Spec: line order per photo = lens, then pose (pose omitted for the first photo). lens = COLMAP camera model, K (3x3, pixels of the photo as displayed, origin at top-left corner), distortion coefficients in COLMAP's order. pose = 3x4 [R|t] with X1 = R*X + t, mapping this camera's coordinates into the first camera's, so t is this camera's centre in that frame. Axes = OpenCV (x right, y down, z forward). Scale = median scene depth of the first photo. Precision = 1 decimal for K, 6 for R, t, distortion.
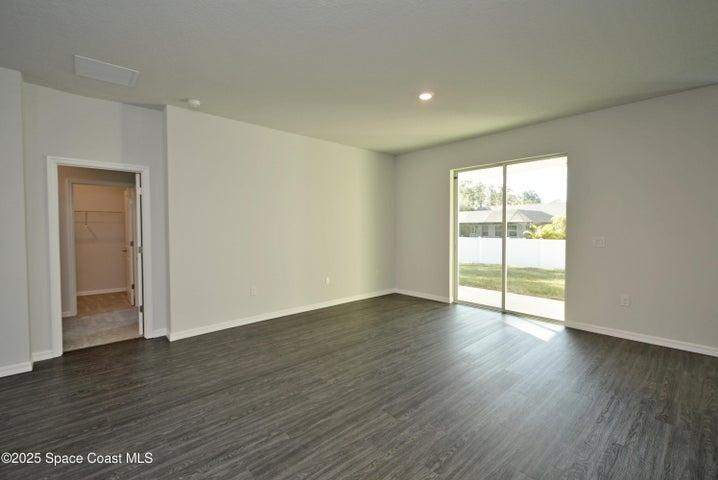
lens RADIAL K [[314.6, 0, 365.7], [0, 314.6, 234.7], [0, 0, 1]] dist [-0.000305, -0.002454]
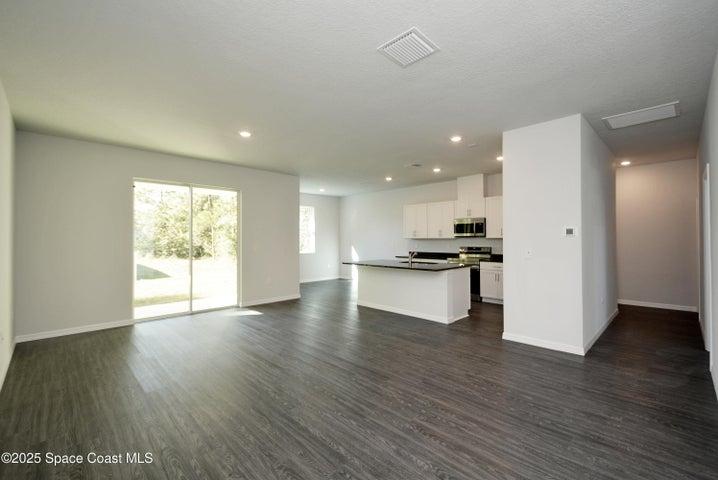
lens RADIAL K [[314.6, 0, 354.6], [0, 314.6, 237.7], [0, 0, 1]] dist [-0.000305, -0.002454]
pose [[-0.019085, 0.007540, 0.999789, -0.931035], [0.028662, 0.999565, -0.006991, -0.011220], [-0.999407, 0.028523, -0.019293, 0.528424]]
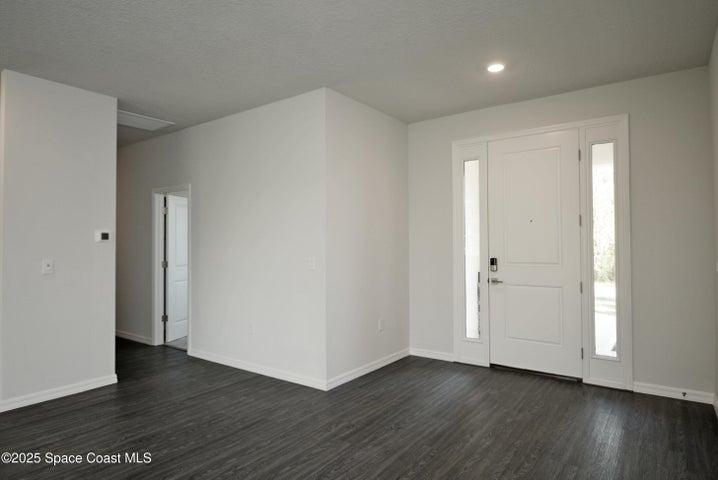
lens RADIAL K [[433.5, 0, 364.1], [0, 433.5, 240.3], [0, 0, 1]] dist [-0.009487, -0.003649]
pose [[-0.977393, 0.003626, -0.211399, -0.411476], [0.000810, 0.999910, 0.013406, -0.021369], [0.211429, 0.012932, -0.977308, 1.016145]]
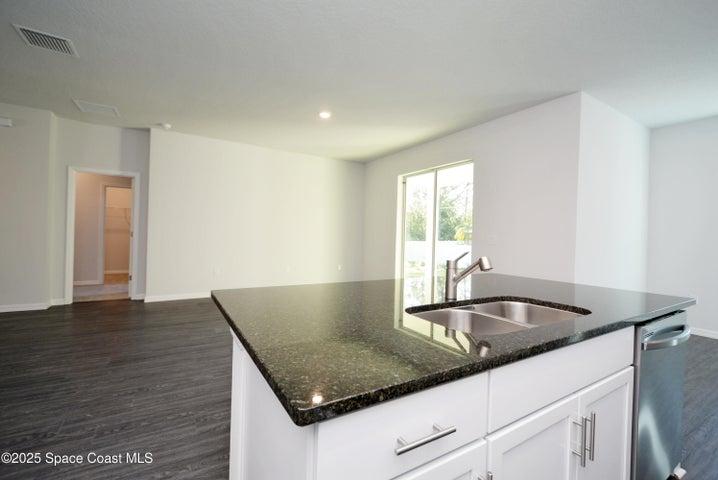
lens RADIAL K [[314.6, 0, 363.3], [0, 314.6, 234.6], [0, 0, 1]] dist [-0.000305, -0.002454]
pose [[0.982067, 0.031077, -0.185951, 0.515692], [-0.036071, 0.999072, -0.023533, 0.045813], [0.185047, 0.029818, 0.982277, -0.149453]]
